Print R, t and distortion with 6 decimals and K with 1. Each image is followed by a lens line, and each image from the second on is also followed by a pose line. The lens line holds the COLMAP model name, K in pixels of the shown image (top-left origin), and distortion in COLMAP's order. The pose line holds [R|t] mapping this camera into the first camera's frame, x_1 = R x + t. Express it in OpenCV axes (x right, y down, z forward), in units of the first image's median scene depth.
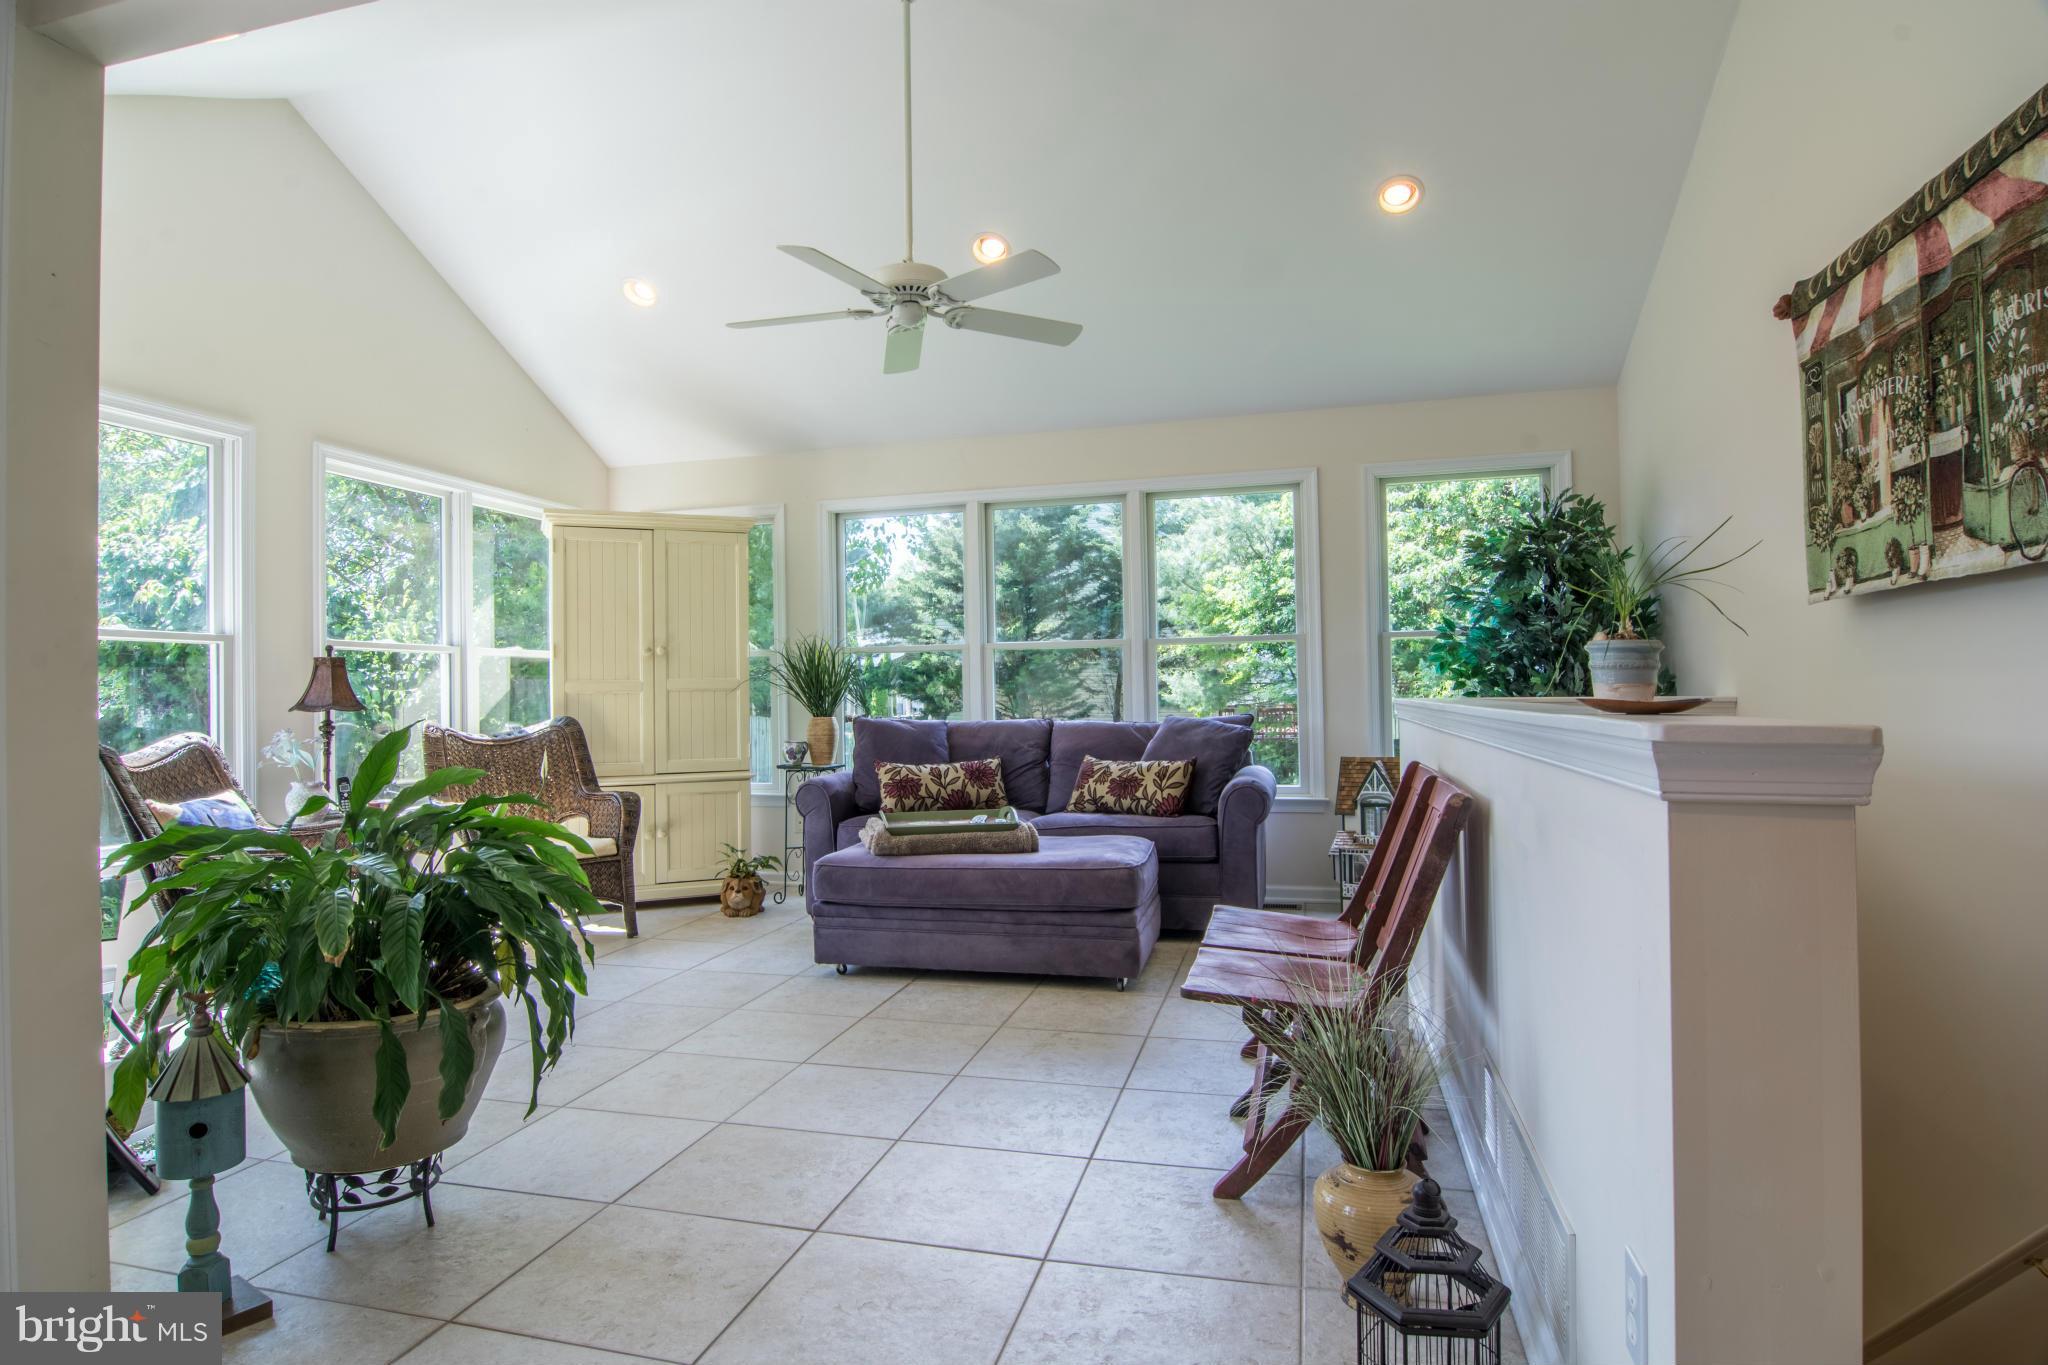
lens RADIAL K [[1110.1, 0, 1008.7], [0, 1110.1, 644.9], [0, 0, 1]] dist [-0.024151, -0.002858]
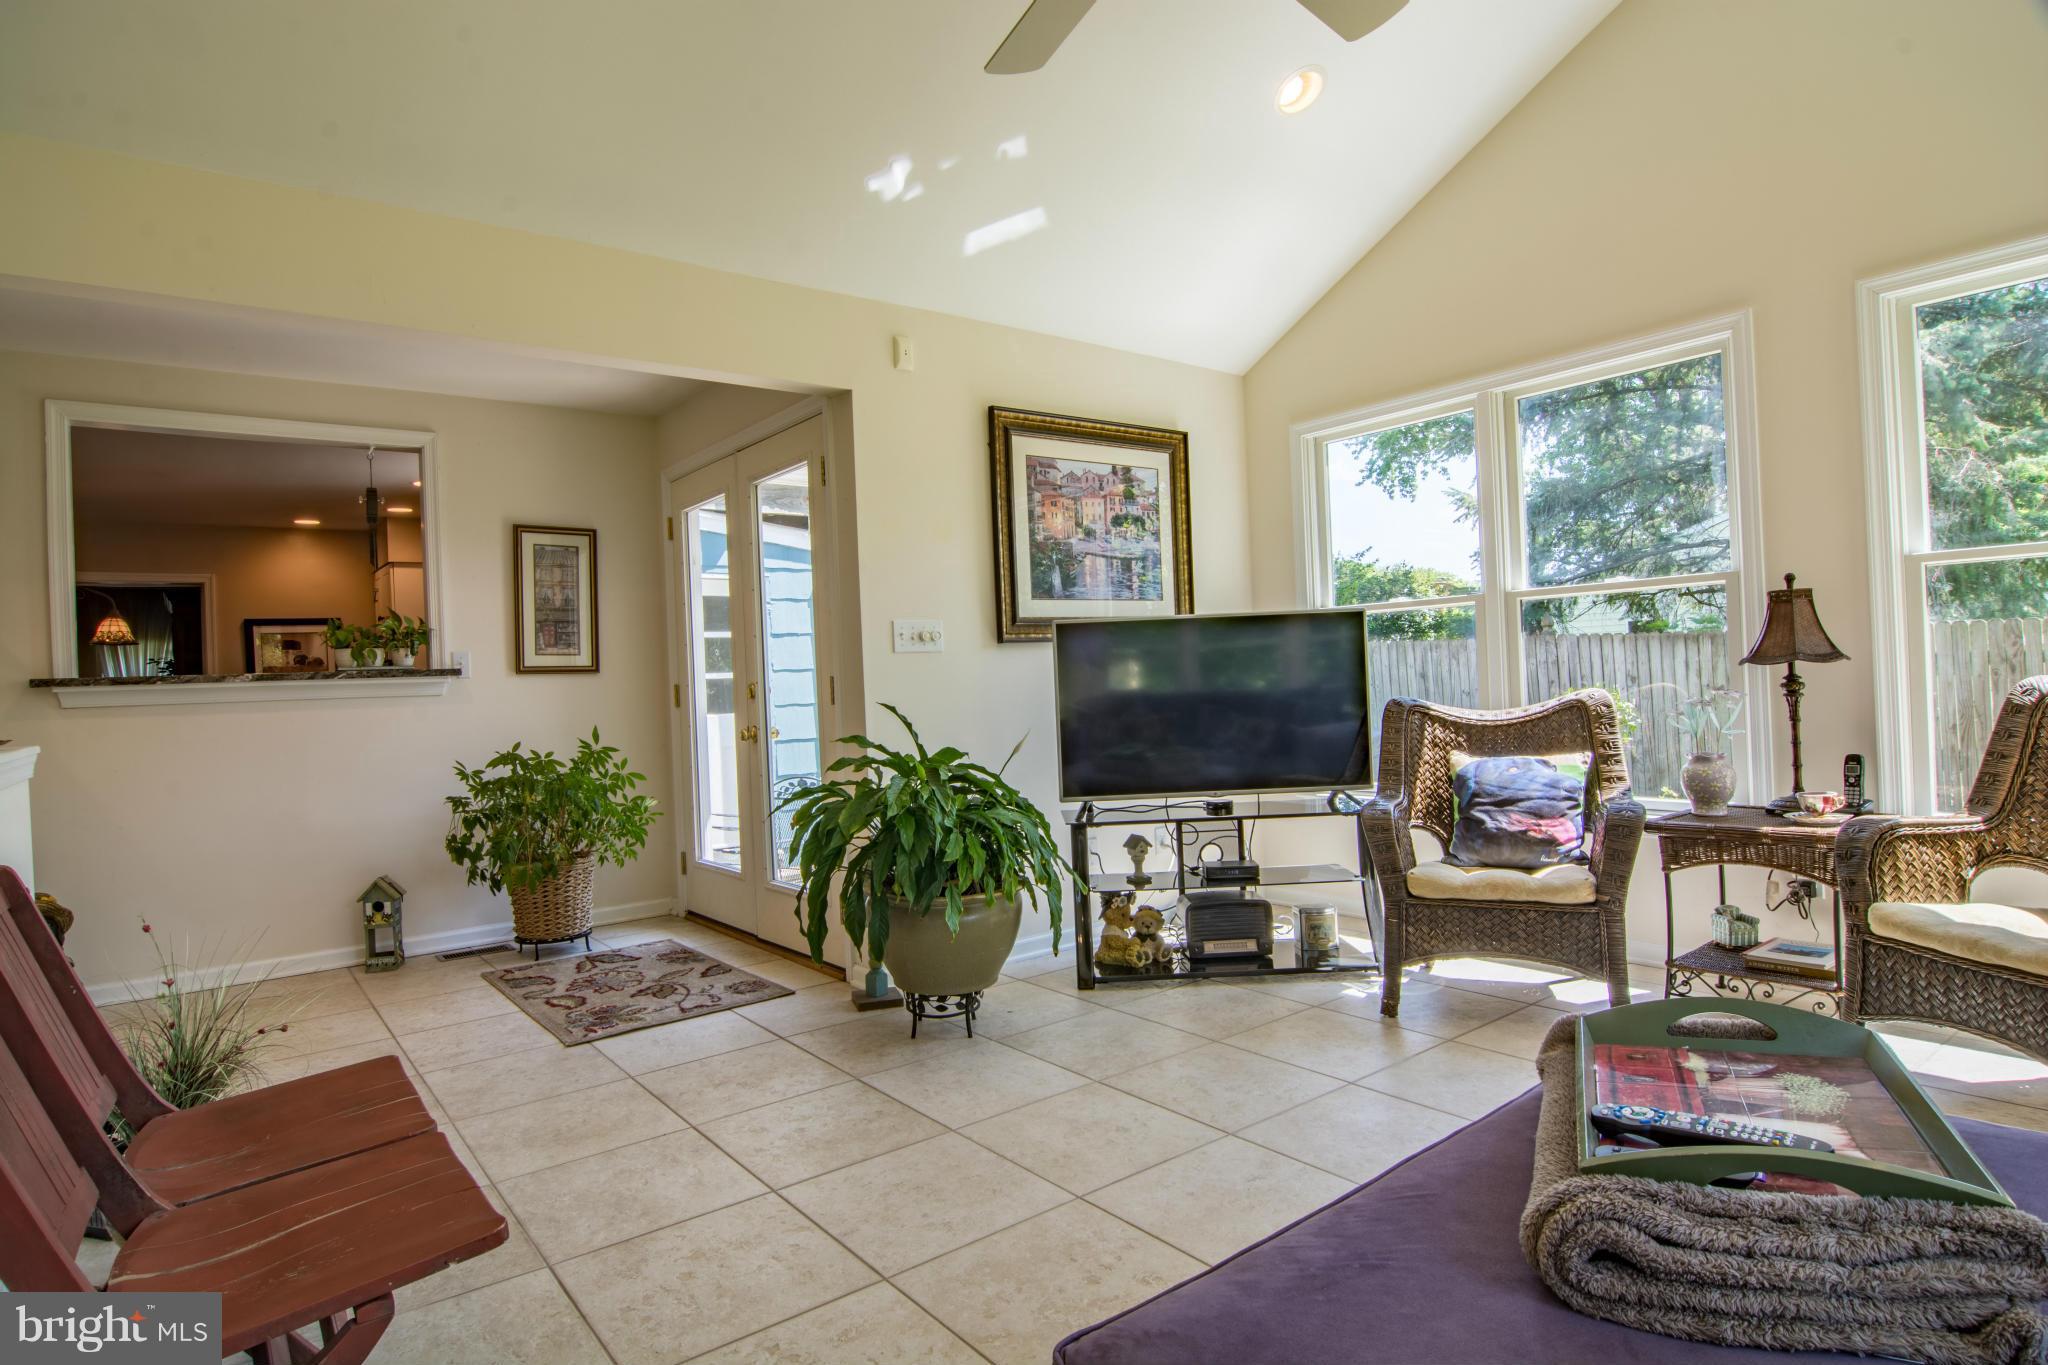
lens RADIAL K [[1110.1, 0, 1008.7], [0, 1110.1, 644.9], [0, 0, 1]] dist [-0.024151, -0.002858]
pose [[-0.607173, 0.023298, -0.794228, 0.378984], [0.085549, 0.995676, -0.036193, 0.038895], [0.789951, -0.089921, -0.606541, 1.341507]]
